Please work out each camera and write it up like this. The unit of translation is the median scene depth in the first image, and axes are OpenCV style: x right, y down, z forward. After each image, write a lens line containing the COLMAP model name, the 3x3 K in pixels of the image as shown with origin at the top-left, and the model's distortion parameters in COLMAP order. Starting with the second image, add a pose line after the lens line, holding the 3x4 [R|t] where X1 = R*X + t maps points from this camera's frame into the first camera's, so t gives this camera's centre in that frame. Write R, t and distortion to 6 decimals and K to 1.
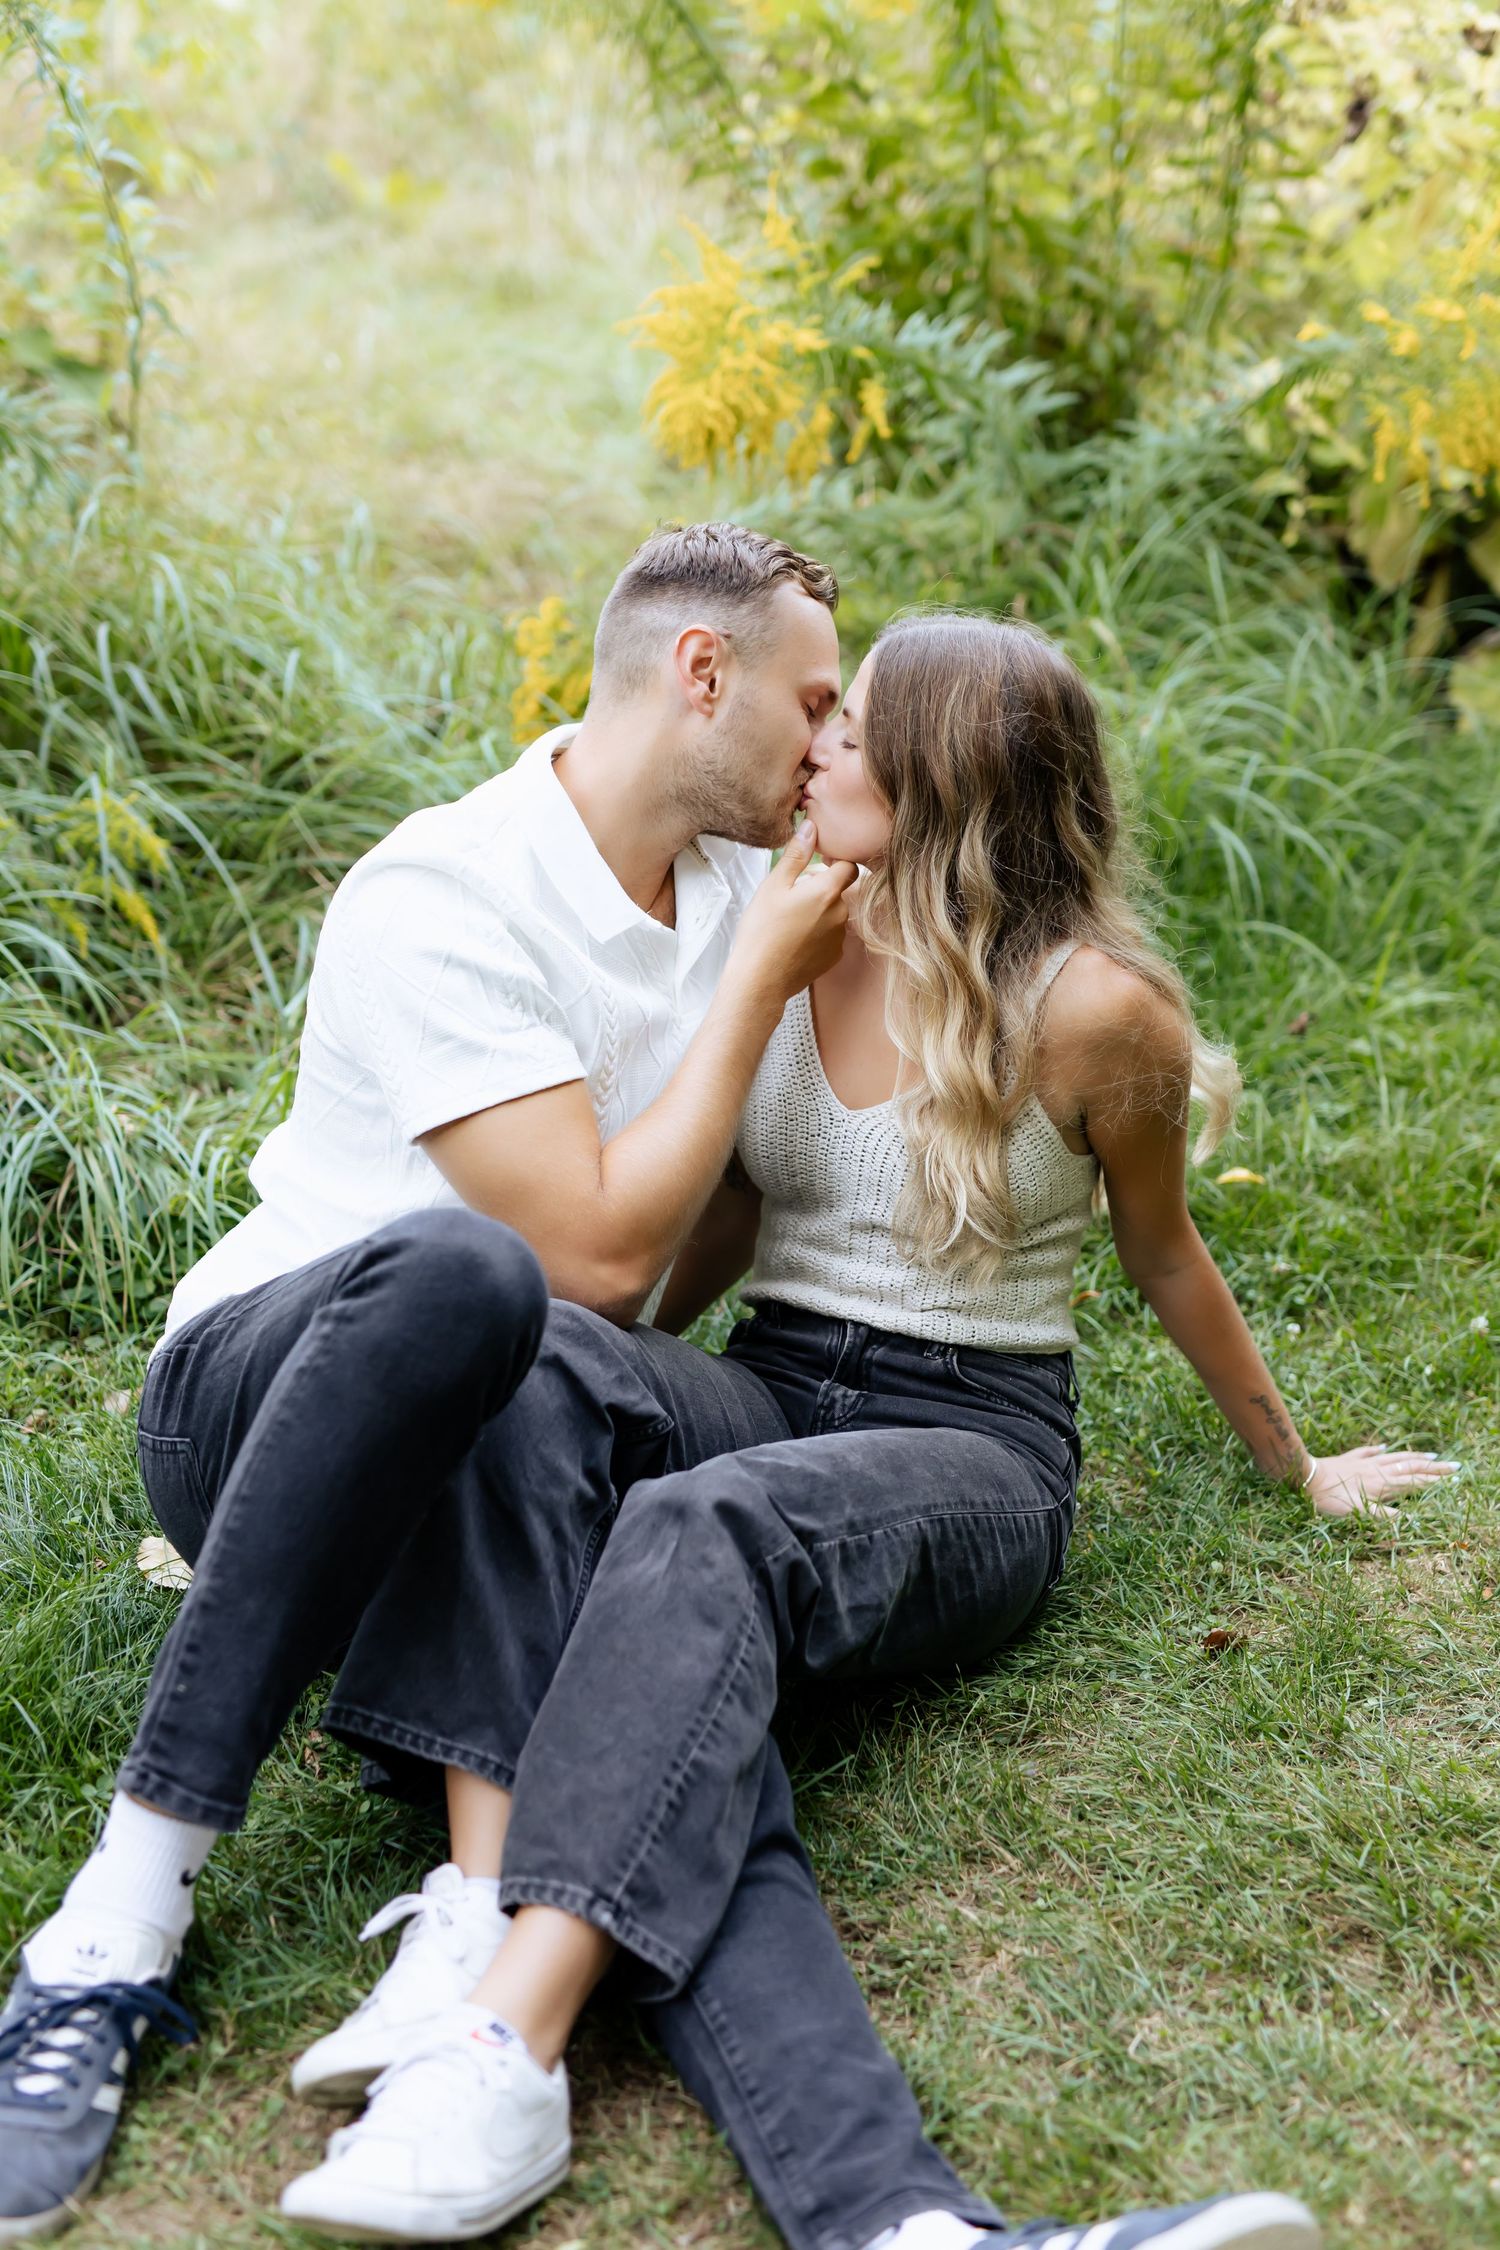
lens RADIAL K [[3231.2, 0, 751.6], [0, 3231.2, 1127.2], [0, 0, 1]] dist [0.008870, 0.000000]
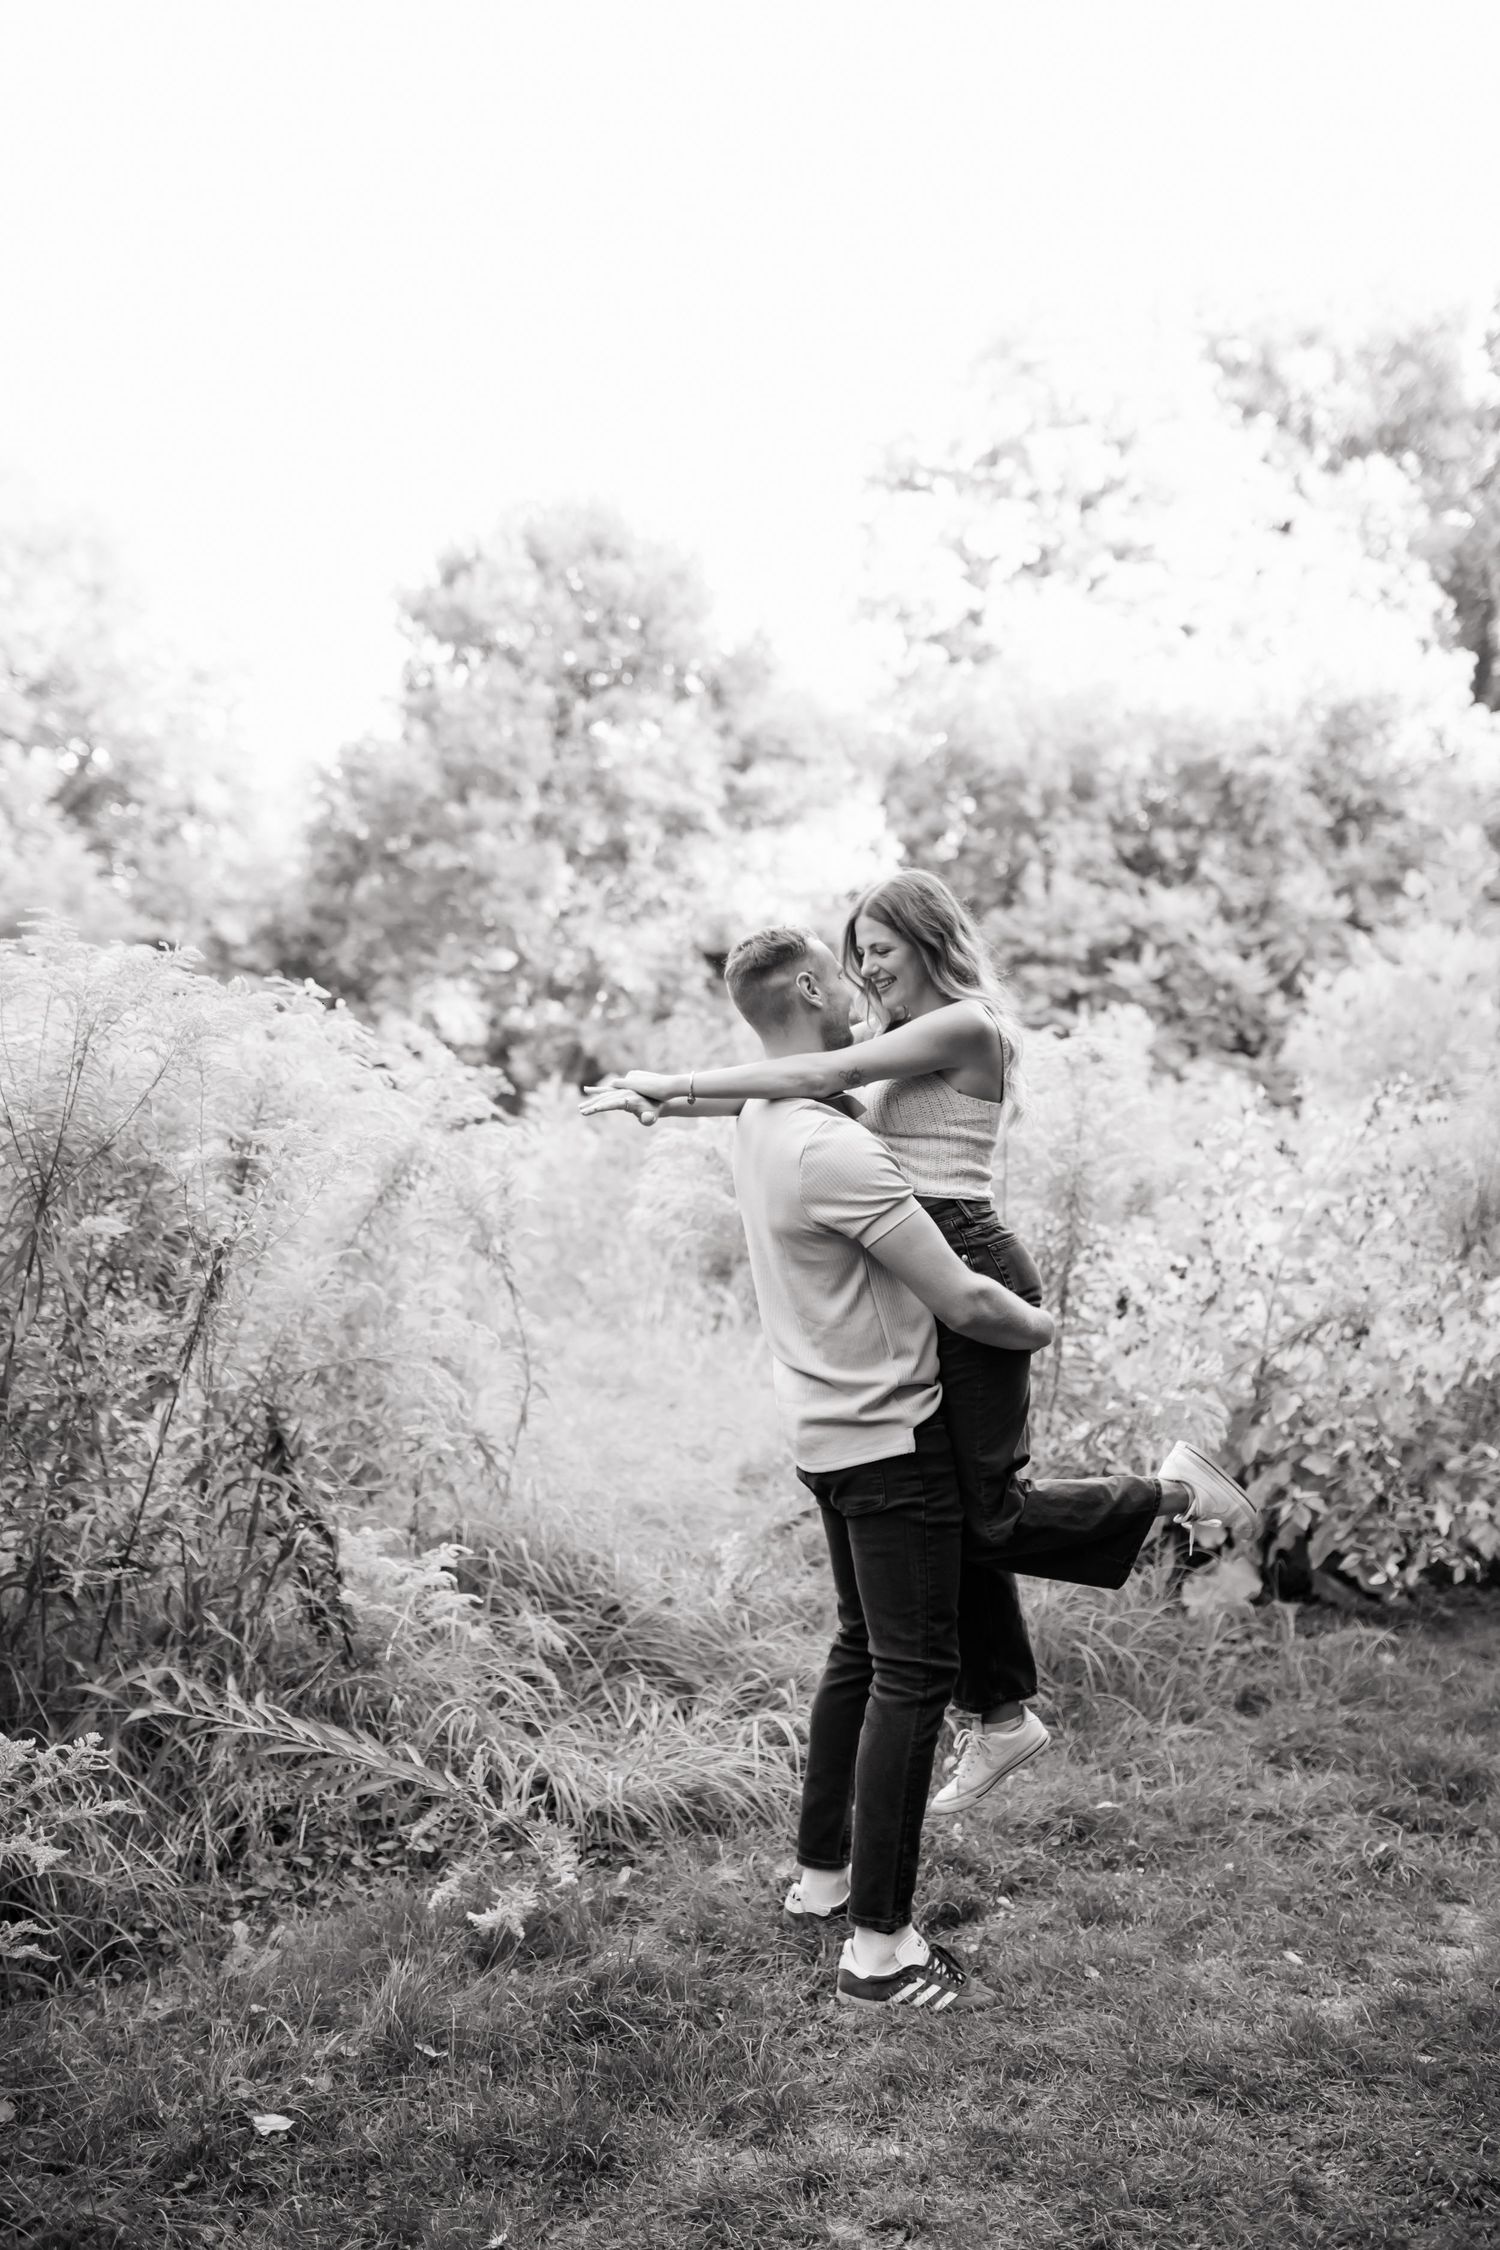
lens RADIAL K [[2218.0, 0, 747.4], [0, 2218.0, 1126.2], [0, 0, 1]] dist [-0.007375, 0.000000]
pose [[0.999318, 0.018699, 0.031836, -0.108761], [-0.005754, 0.930602, -0.365987, 0.109423], [-0.036470, 0.365555, 0.930075, -0.382340]]
